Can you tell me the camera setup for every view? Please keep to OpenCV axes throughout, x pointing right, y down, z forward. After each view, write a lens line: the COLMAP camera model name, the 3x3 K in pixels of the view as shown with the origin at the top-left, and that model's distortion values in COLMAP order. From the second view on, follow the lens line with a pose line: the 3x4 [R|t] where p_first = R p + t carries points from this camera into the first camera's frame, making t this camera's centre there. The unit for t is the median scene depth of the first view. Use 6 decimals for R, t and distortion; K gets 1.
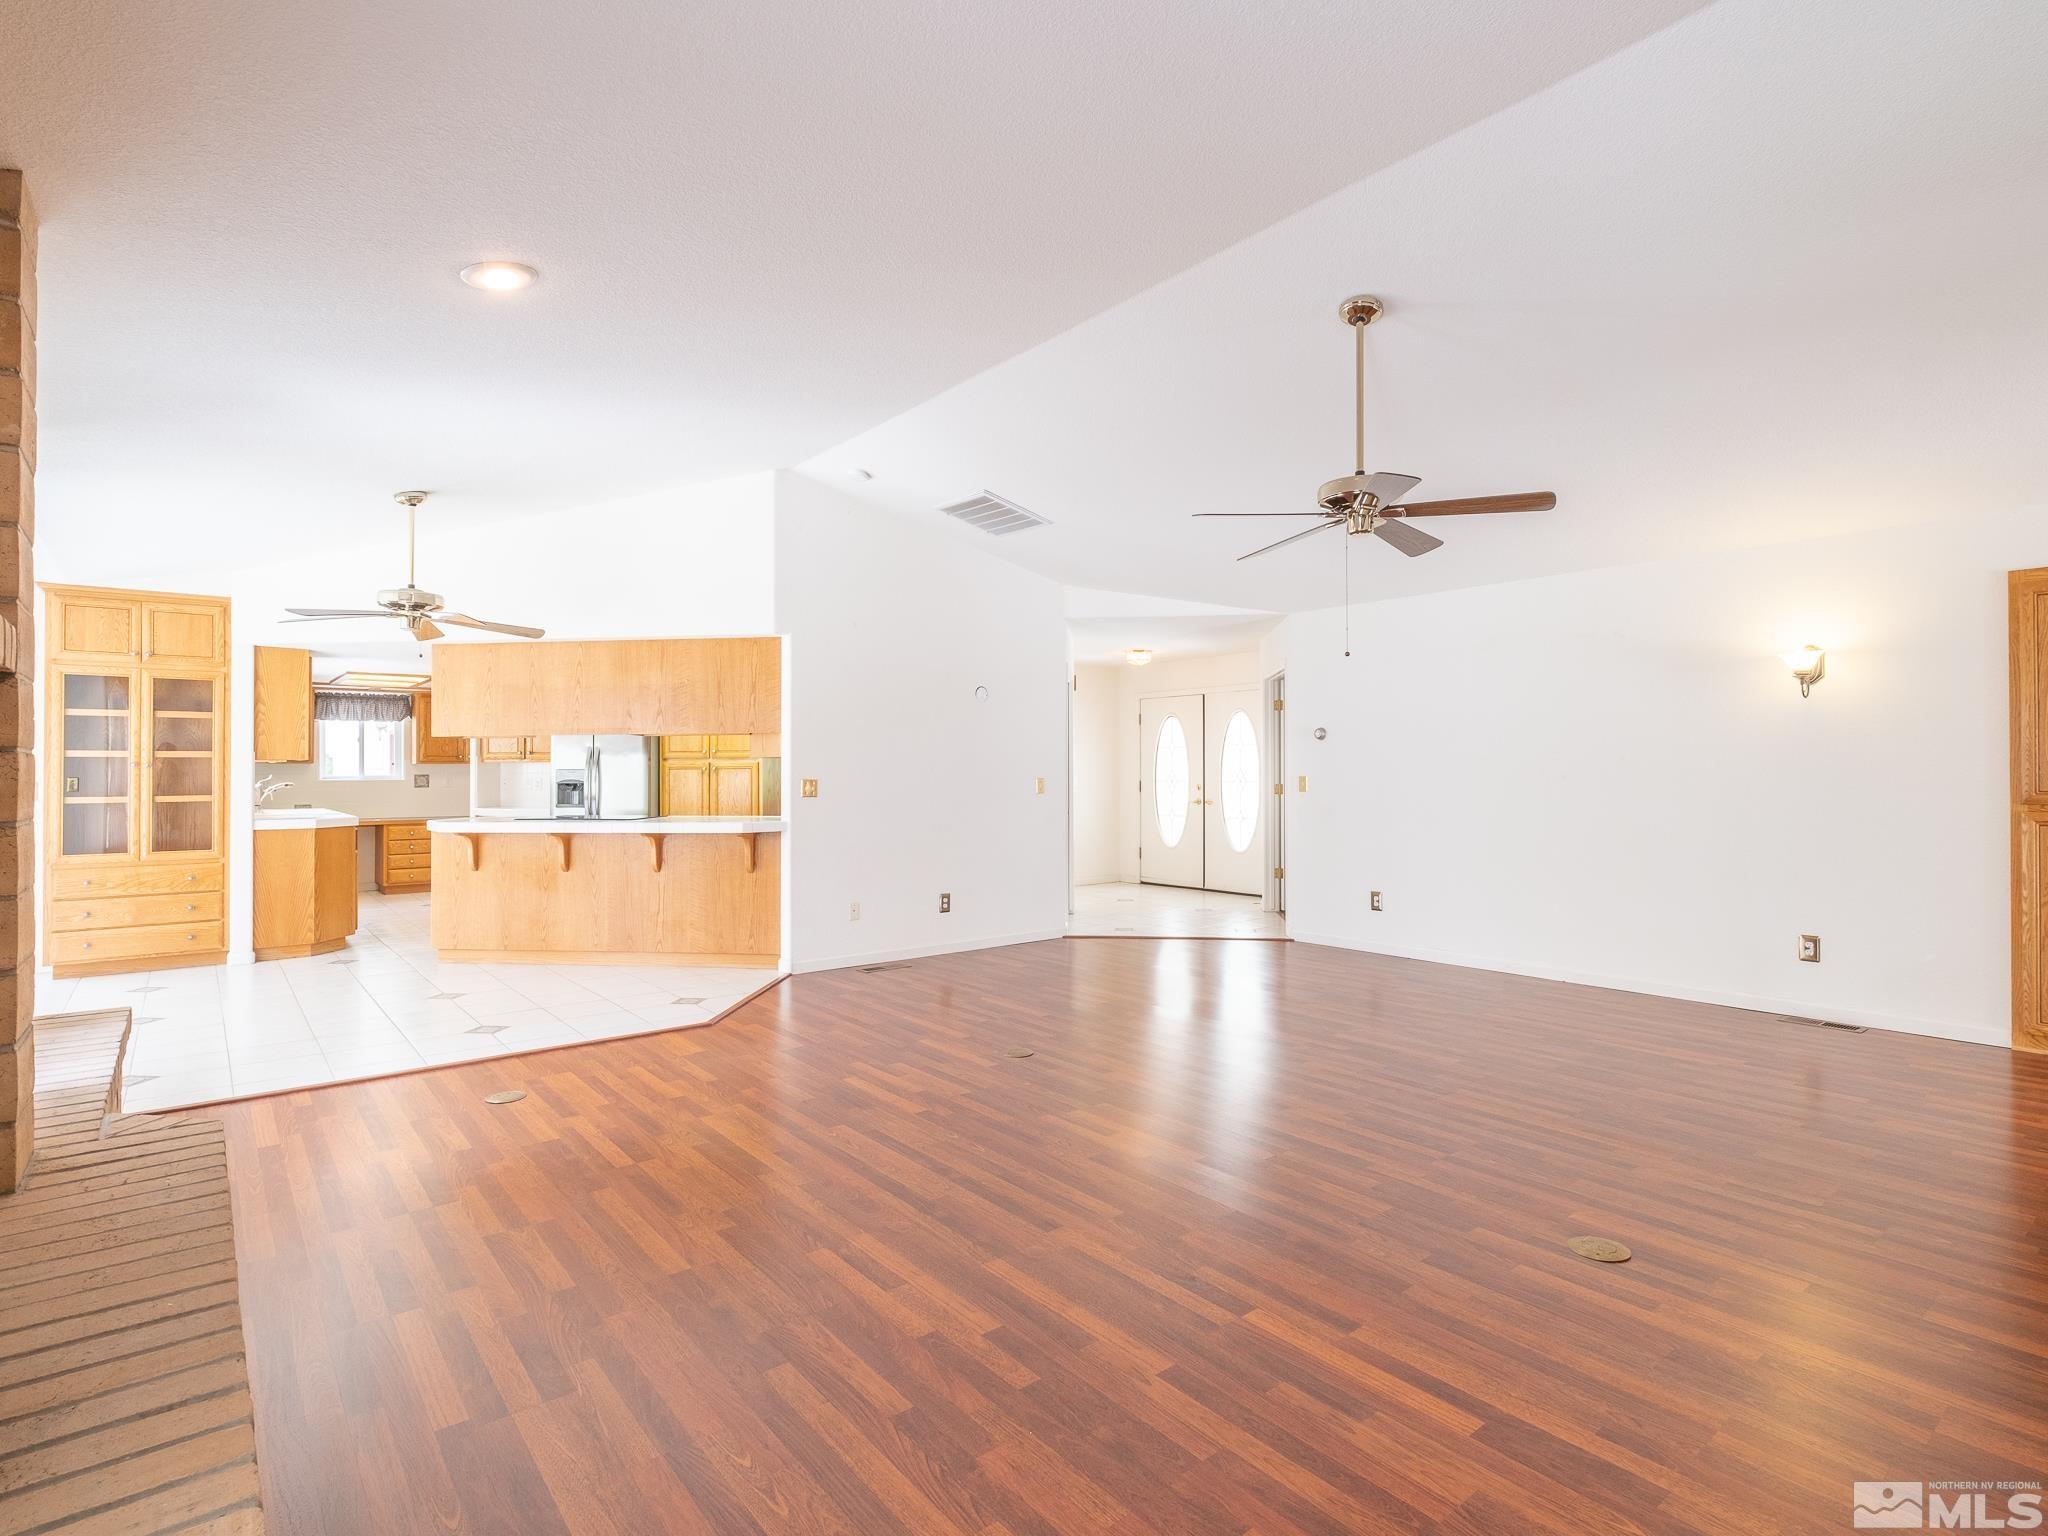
lens RADIAL K [[1005.6, 0, 1023.5], [0, 1005.6, 772.9], [0, 0, 1]] dist [0.004893, 0.000526]
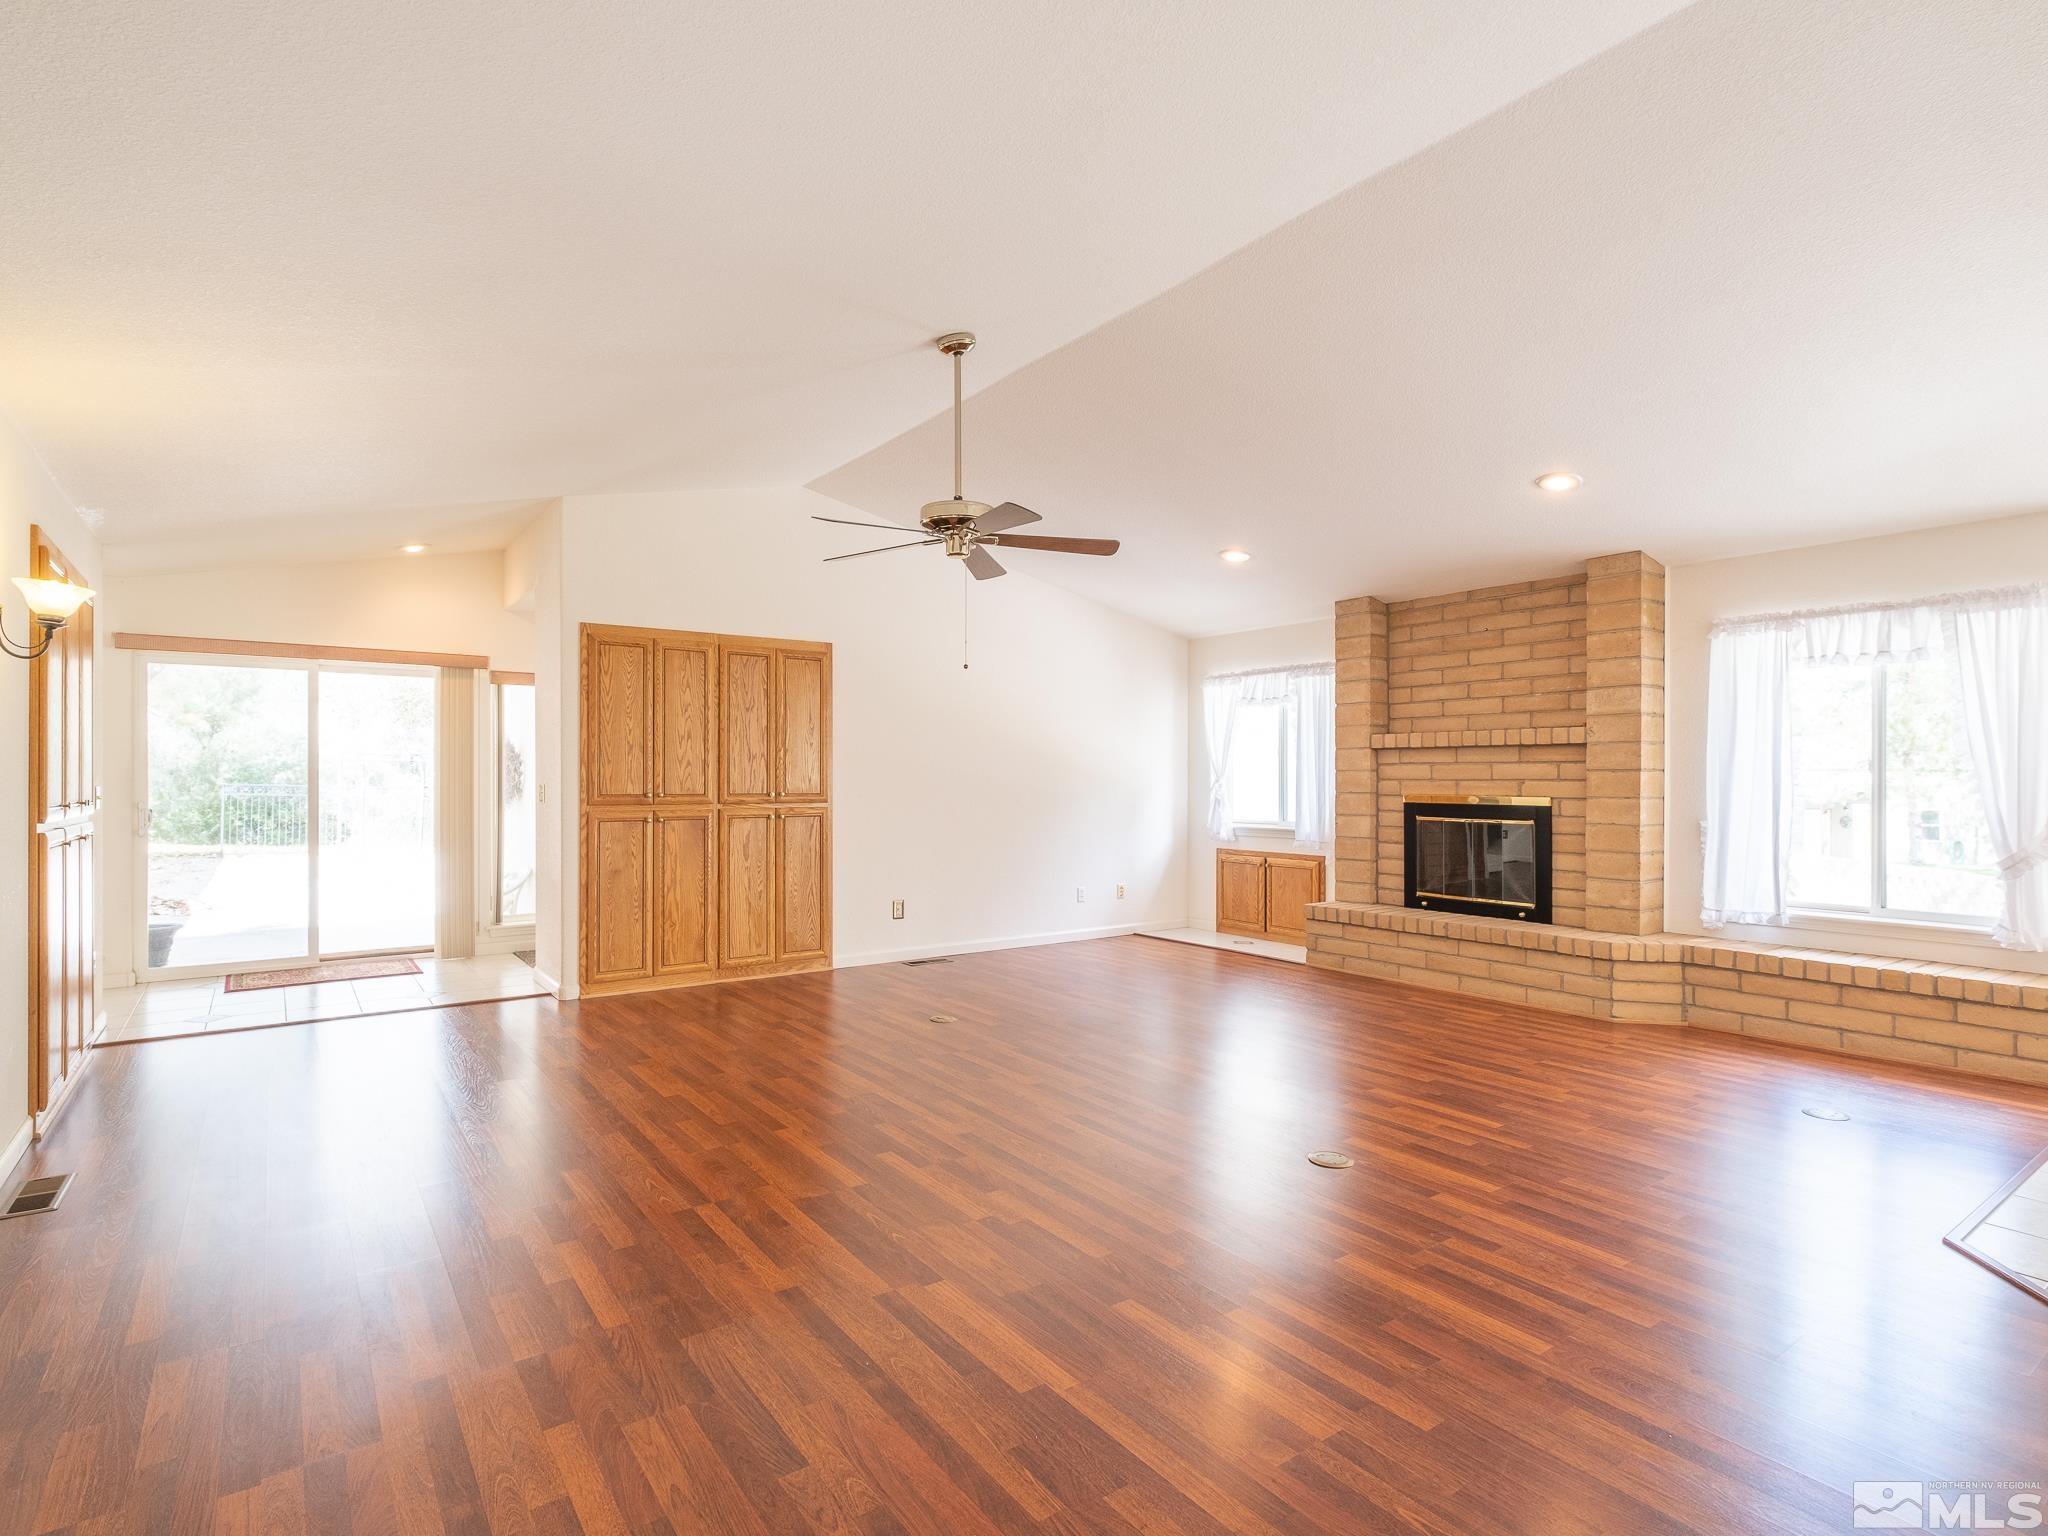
lens RADIAL K [[1005.6, 0, 1021.2], [0, 1005.6, 774.7], [0, 0, 1]] dist [0.004893, 0.000526]
pose [[-0.998566, 0.006977, 0.053082, 0.175210], [0.006545, 0.999944, -0.008315, 0.000460], [-0.053137, -0.007956, -0.998556, 1.710484]]
